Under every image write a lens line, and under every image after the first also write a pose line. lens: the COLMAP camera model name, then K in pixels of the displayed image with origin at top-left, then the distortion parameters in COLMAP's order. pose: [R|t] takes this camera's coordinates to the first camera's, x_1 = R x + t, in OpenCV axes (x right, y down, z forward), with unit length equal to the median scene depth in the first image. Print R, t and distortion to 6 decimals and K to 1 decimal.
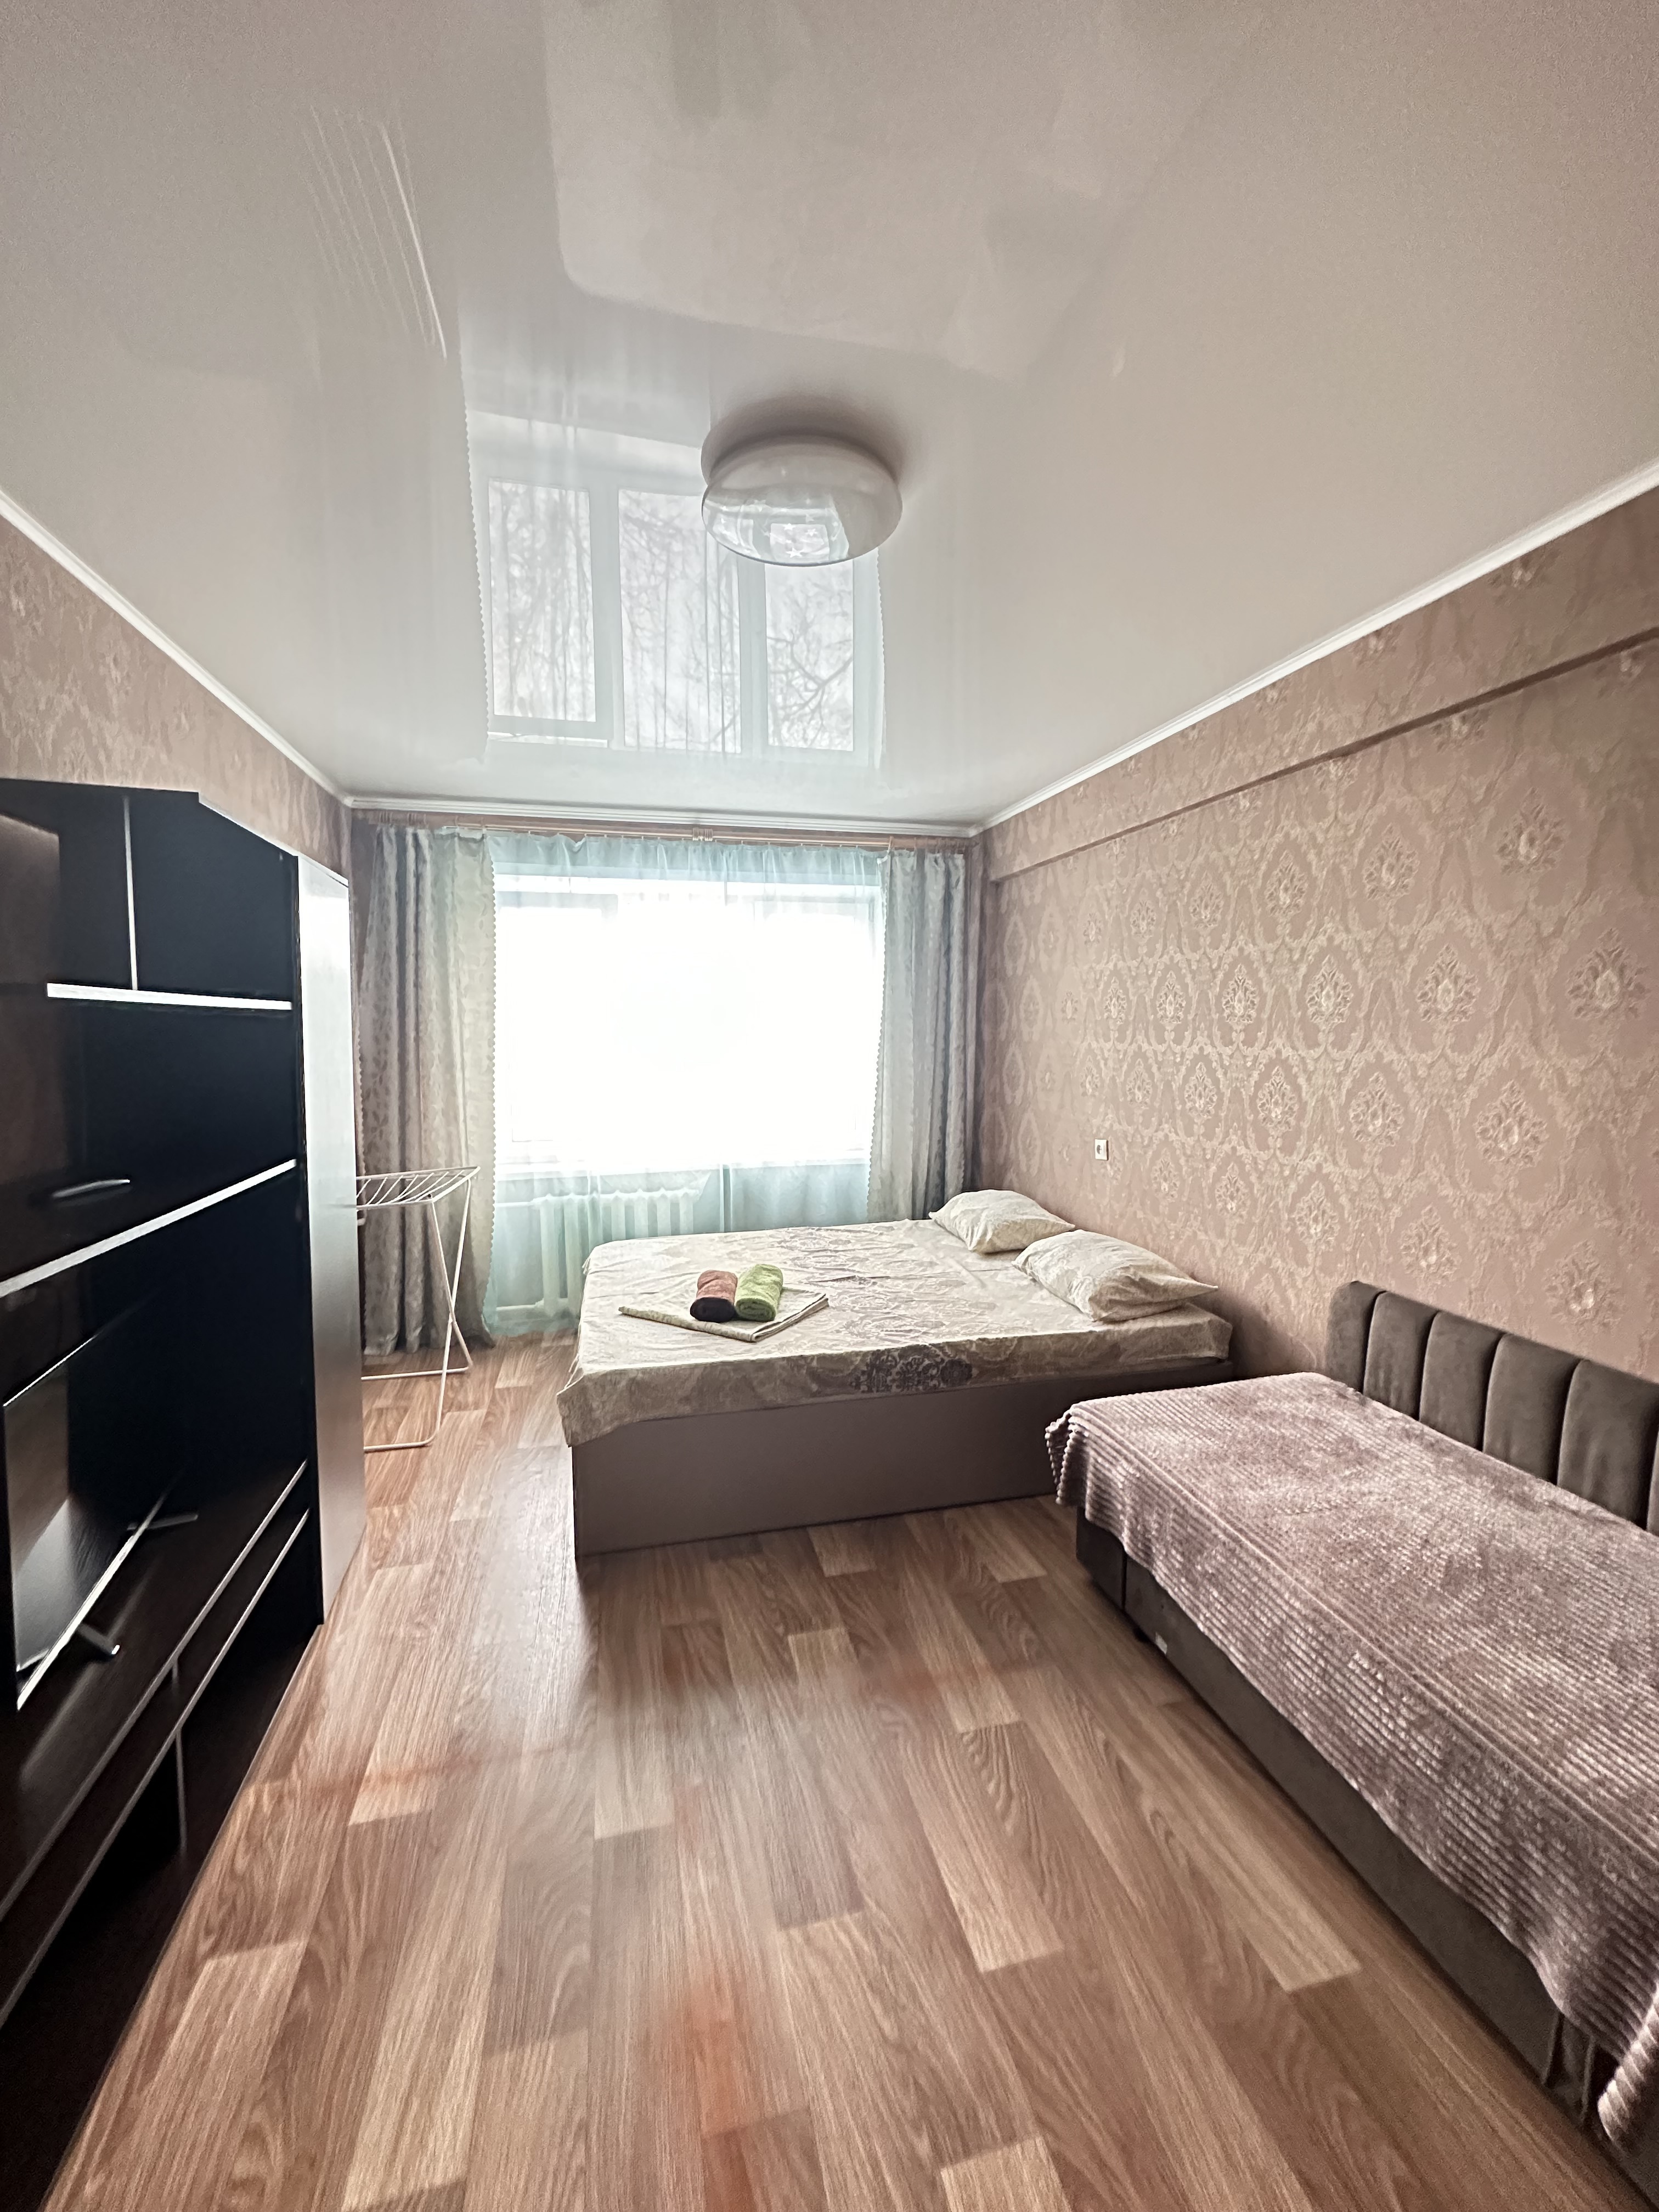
lens RADIAL K [[875.1, 0, 826.9], [0, 875.1, 1101.7], [0, 0, 1]] dist [-0.002151, 0.000464]
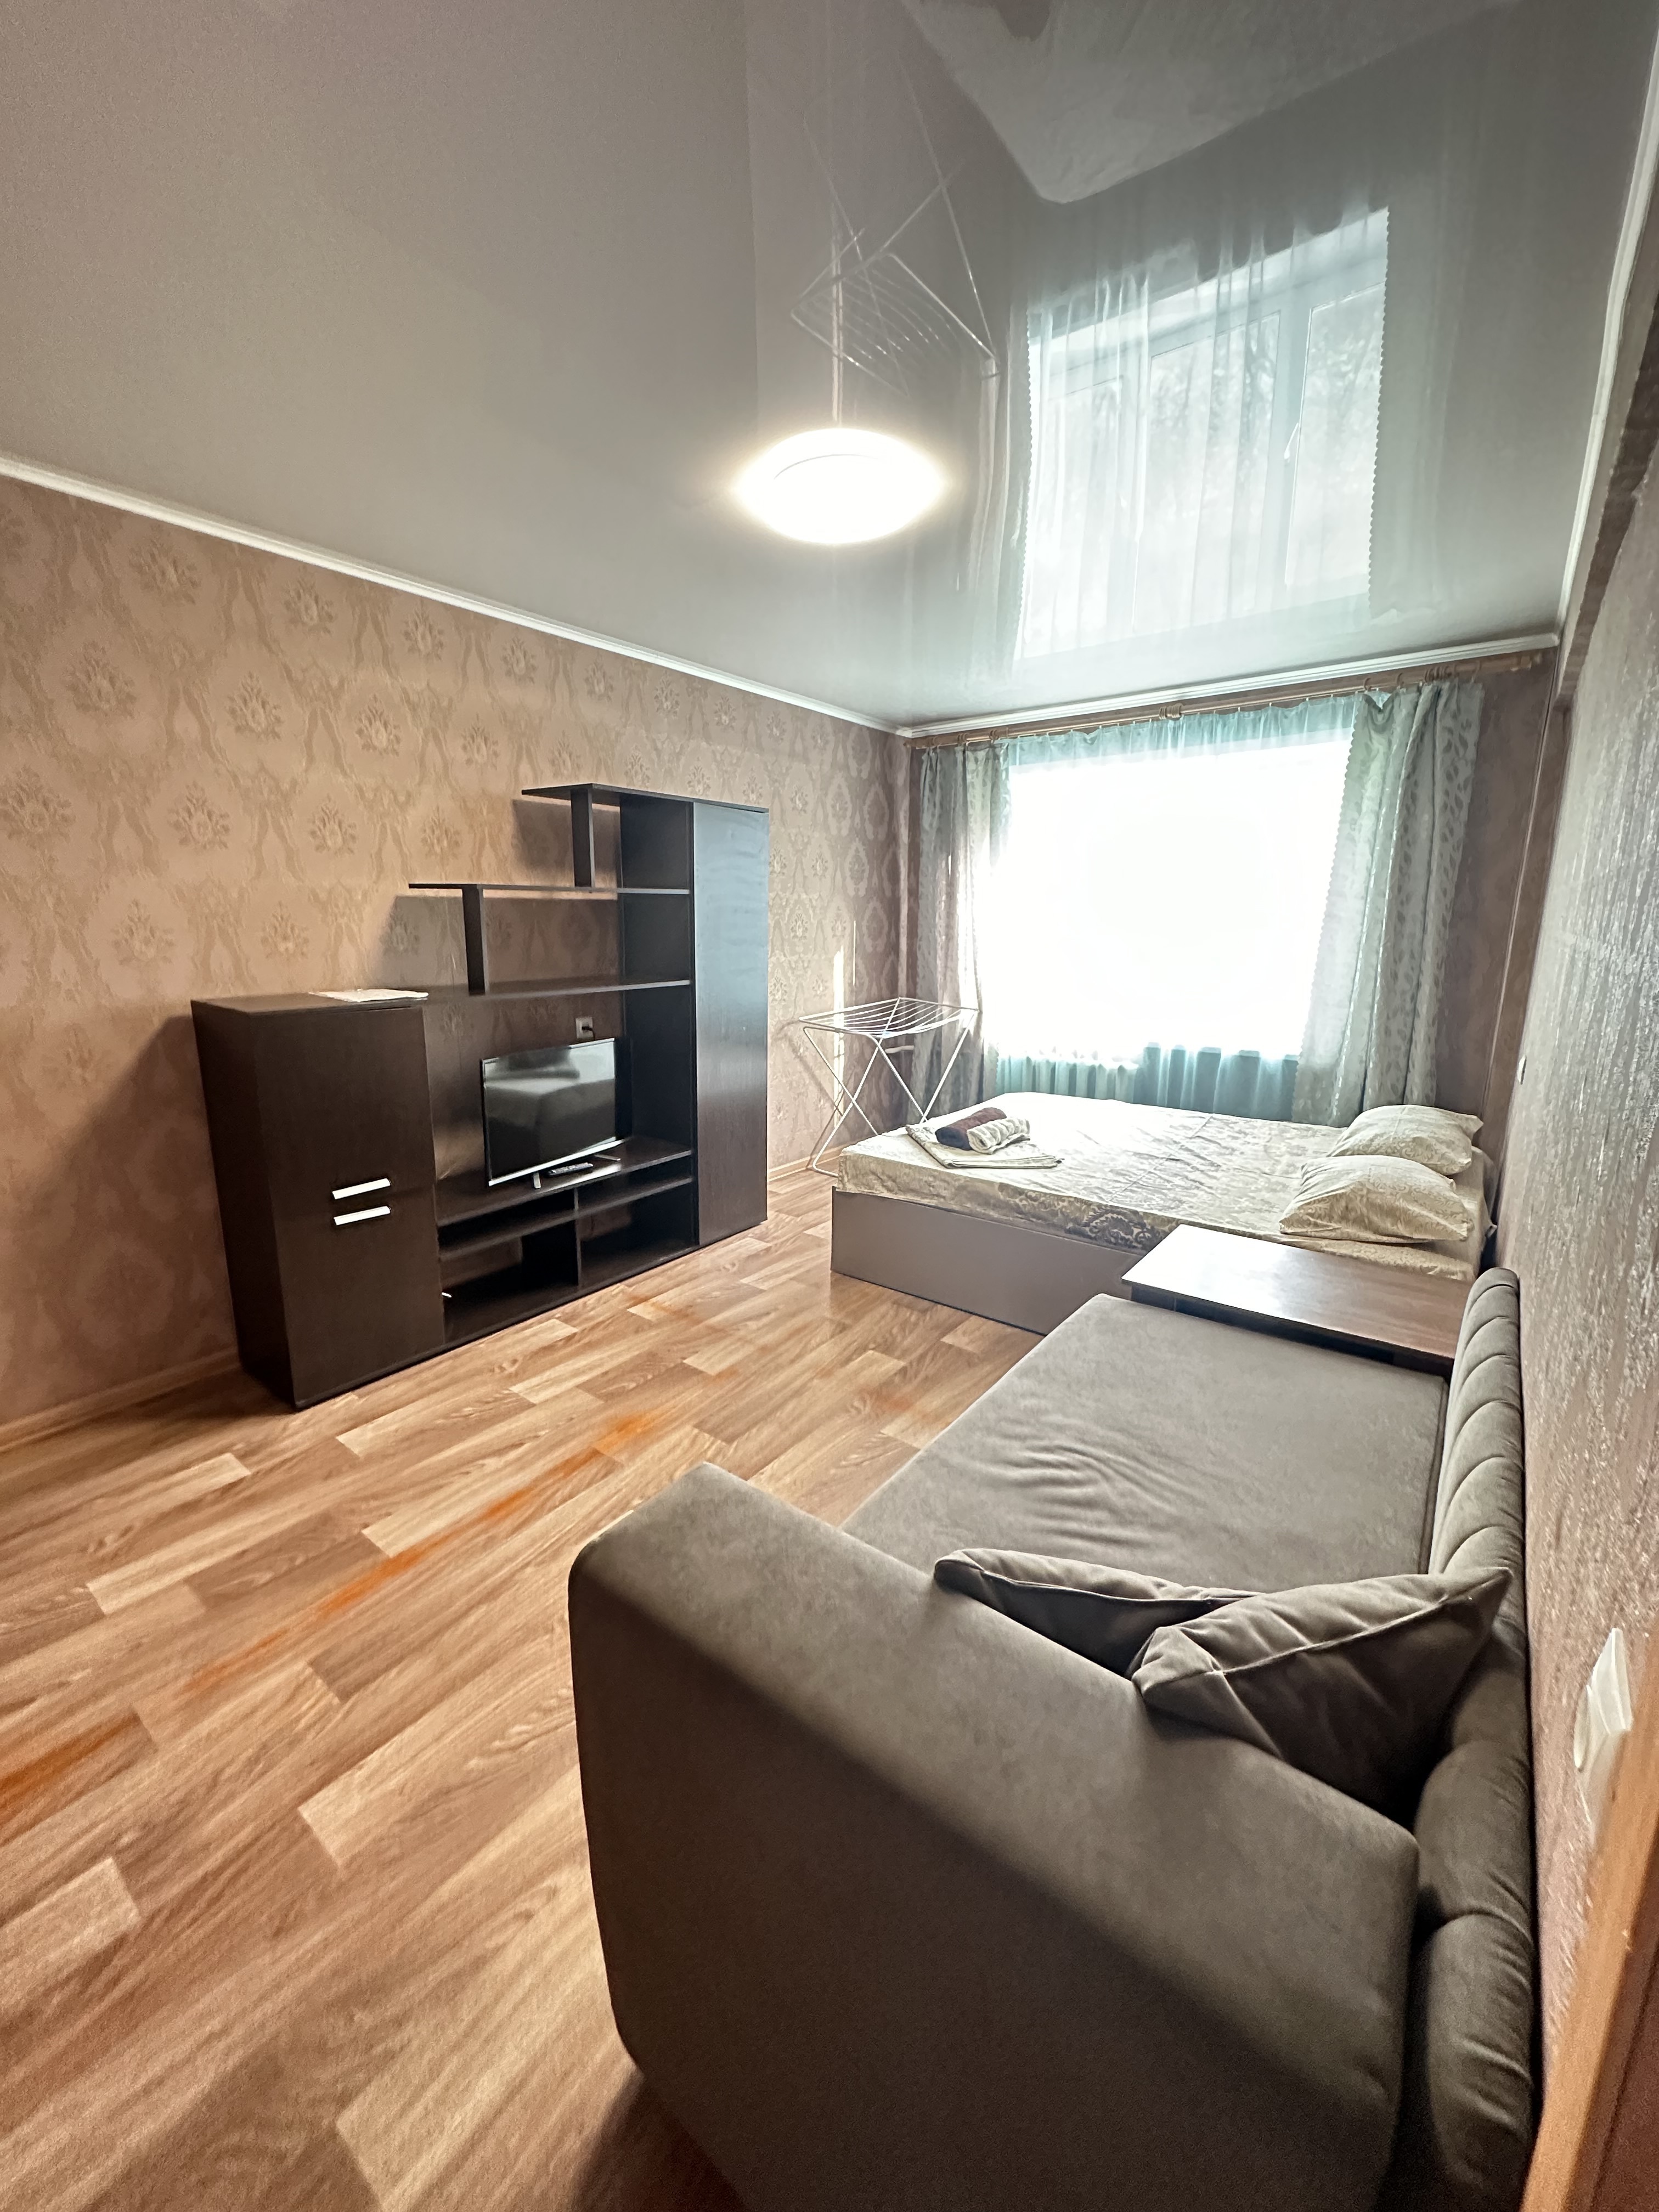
lens RADIAL K [[875.1, 0, 833.8], [0, 875.1, 1099.1], [0, 0, 1]] dist [-0.002151, 0.000464]
pose [[0.631656, 0.164041, -0.757695, 0.790029], [-0.068236, 0.985328, 0.156438, 0.003217], [0.772240, -0.047114, 0.633582, 0.079098]]
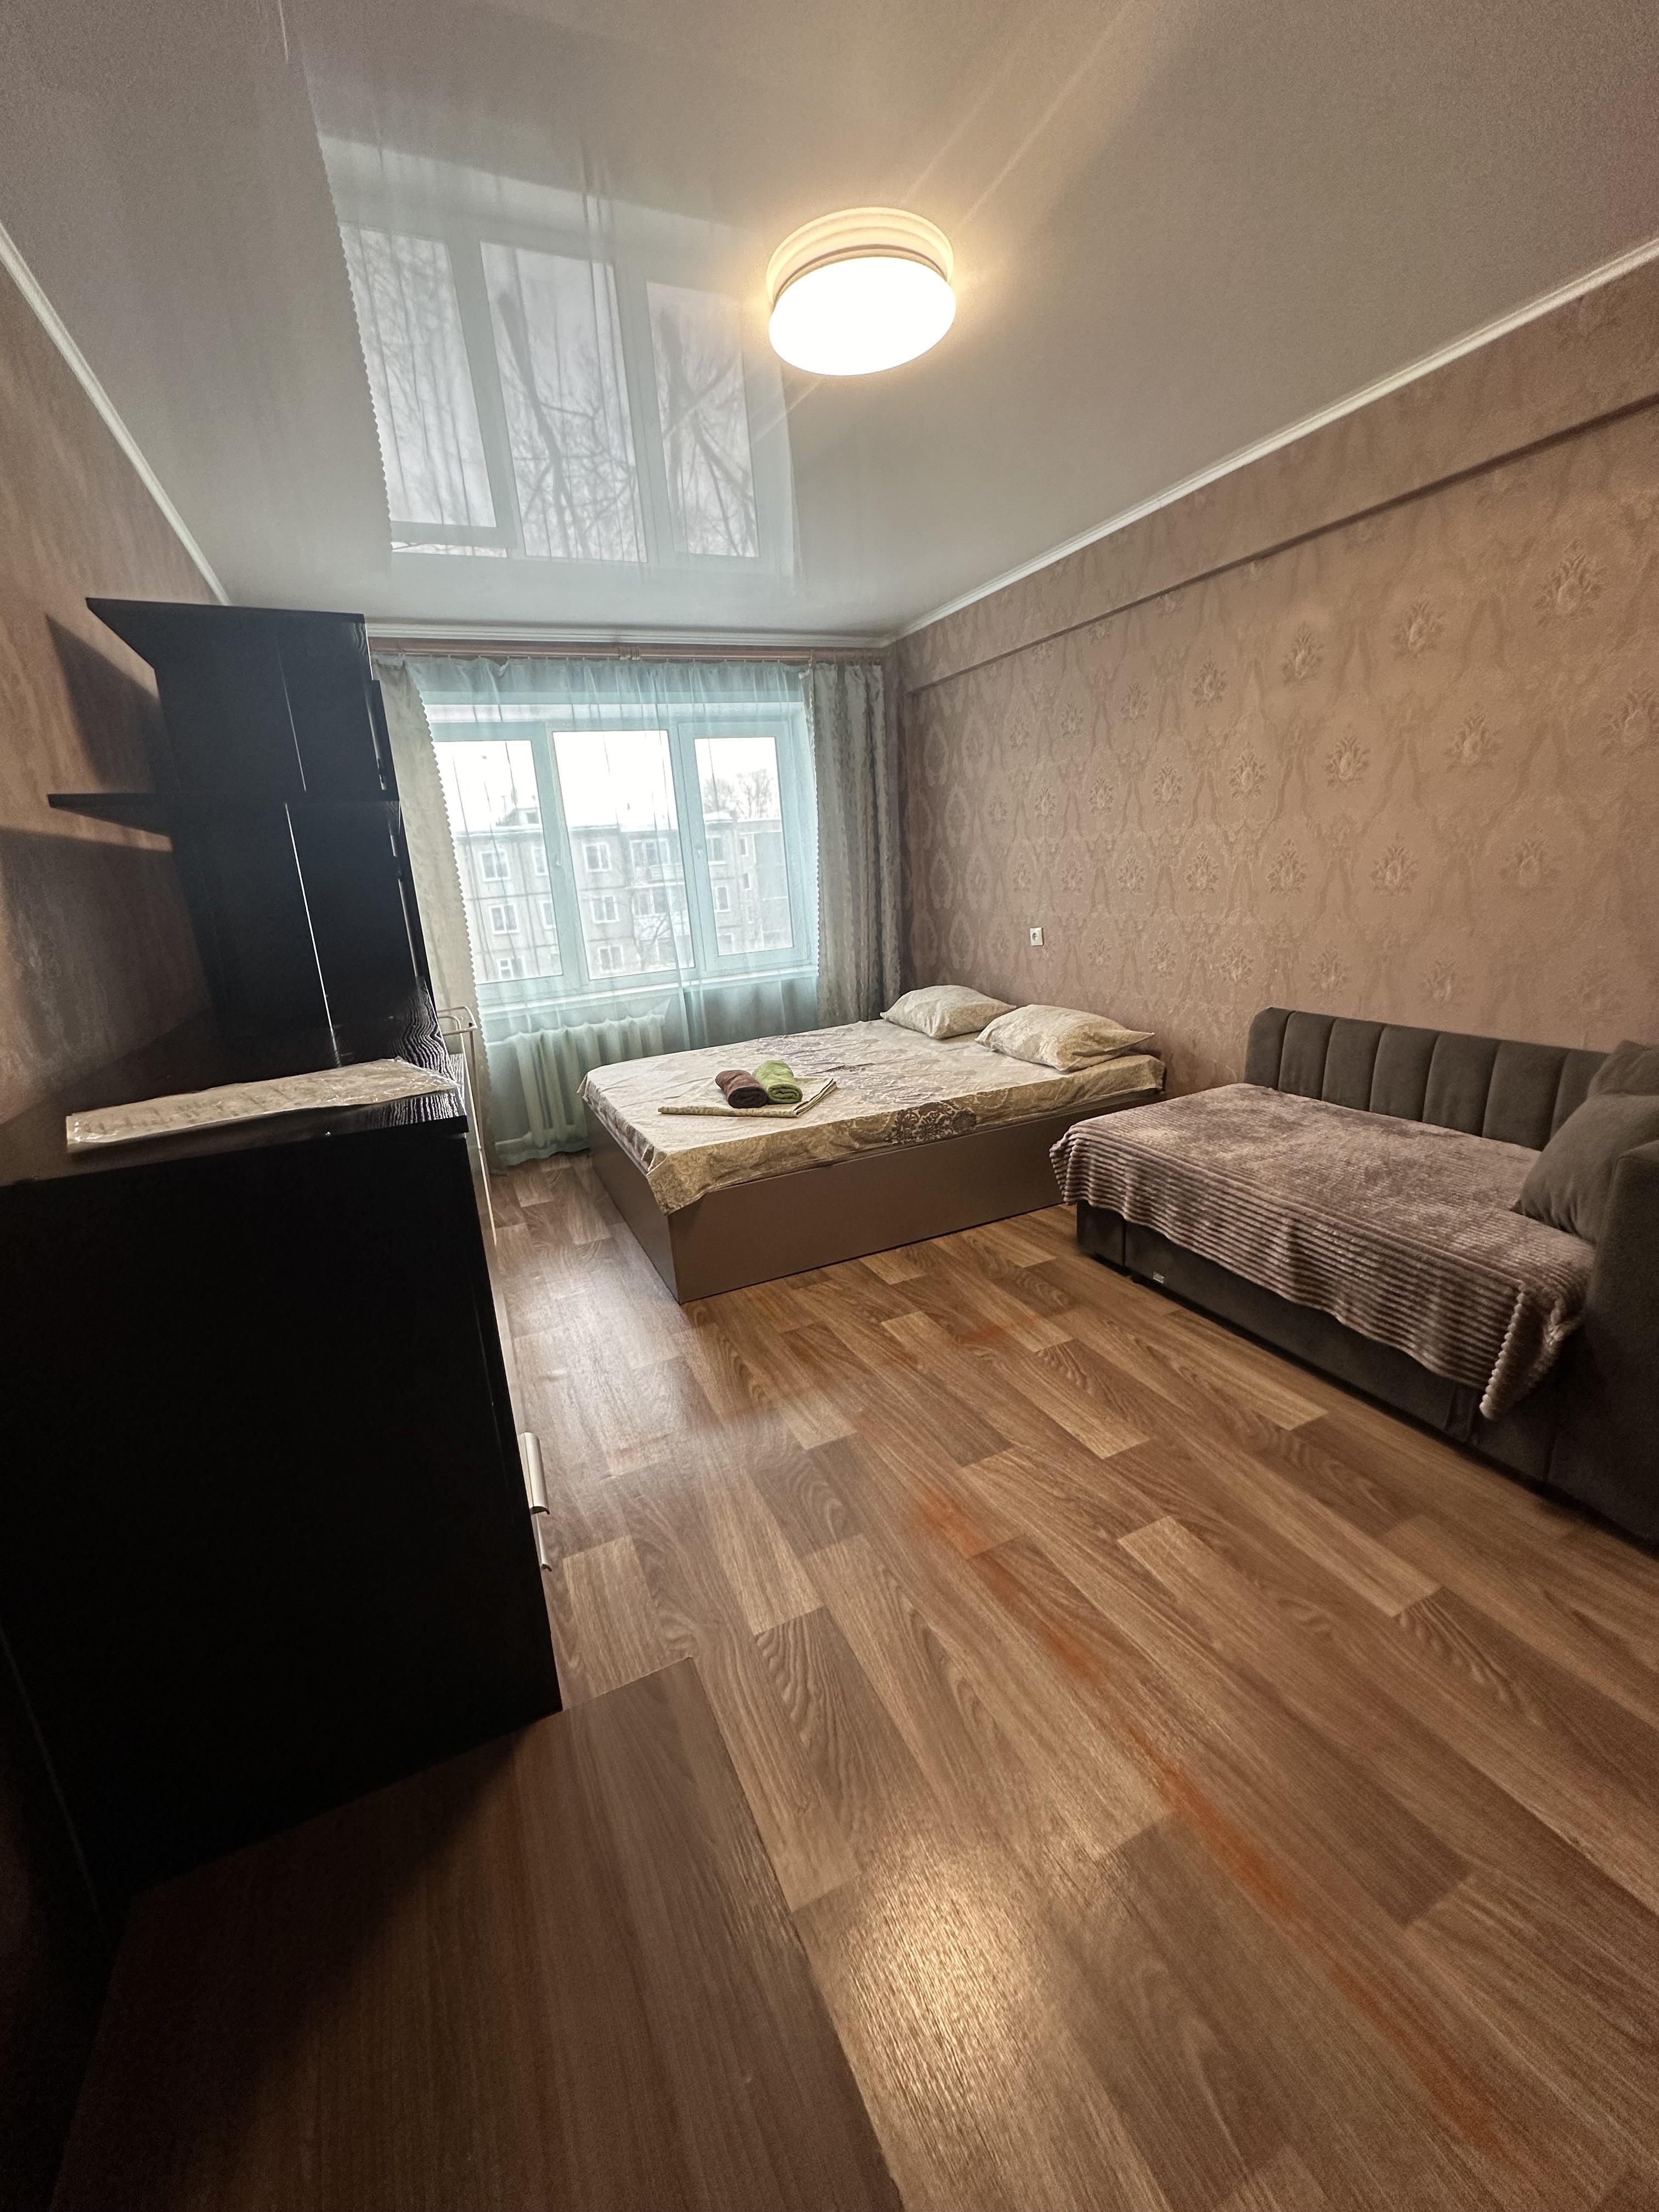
lens RADIAL K [[875.1, 0, 828.8], [0, 875.1, 1101.9], [0, 0, 1]] dist [-0.002151, 0.000464]
pose [[0.979287, -0.117035, 0.165224, -0.253639], [0.085957, 0.979143, 0.184096, 0.049662], [-0.183323, -0.166080, 0.968922, -0.142333]]
